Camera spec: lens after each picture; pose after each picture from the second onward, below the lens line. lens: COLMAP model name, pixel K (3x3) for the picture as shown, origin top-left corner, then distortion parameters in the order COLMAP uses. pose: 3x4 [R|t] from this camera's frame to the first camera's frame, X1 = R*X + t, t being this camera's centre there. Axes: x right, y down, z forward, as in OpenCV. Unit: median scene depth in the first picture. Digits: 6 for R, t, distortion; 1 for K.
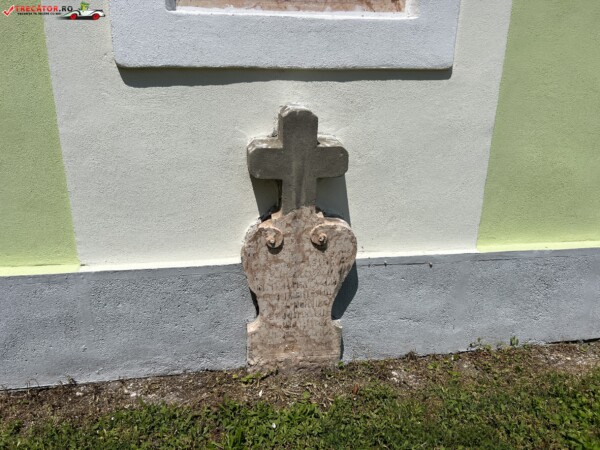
lens RADIAL K [[446.5, 0, 296.7], [0, 446.5, 222.8], [0, 0, 1]] dist [0.047017, -0.050378]
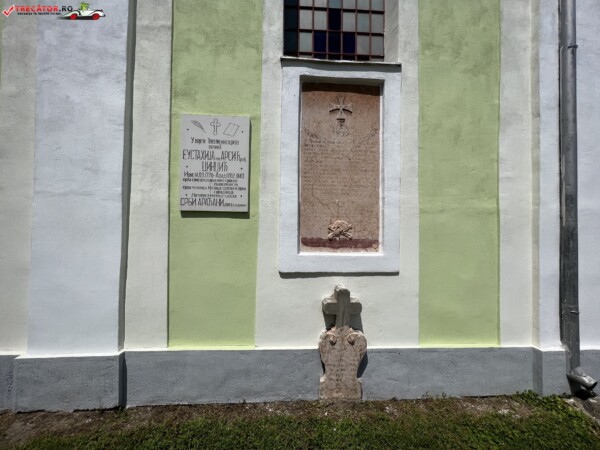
lens RADIAL K [[237.0, 0, 300.9], [0, 237.0, 227.3], [0, 0, 1]] dist [0.000544, 0.000680]
pose [[0.995443, 0.001217, -0.095348, -0.099637], [-0.033500, 0.940646, -0.337731, -0.095256], [0.089278, 0.339387, 0.936401, -0.452632]]
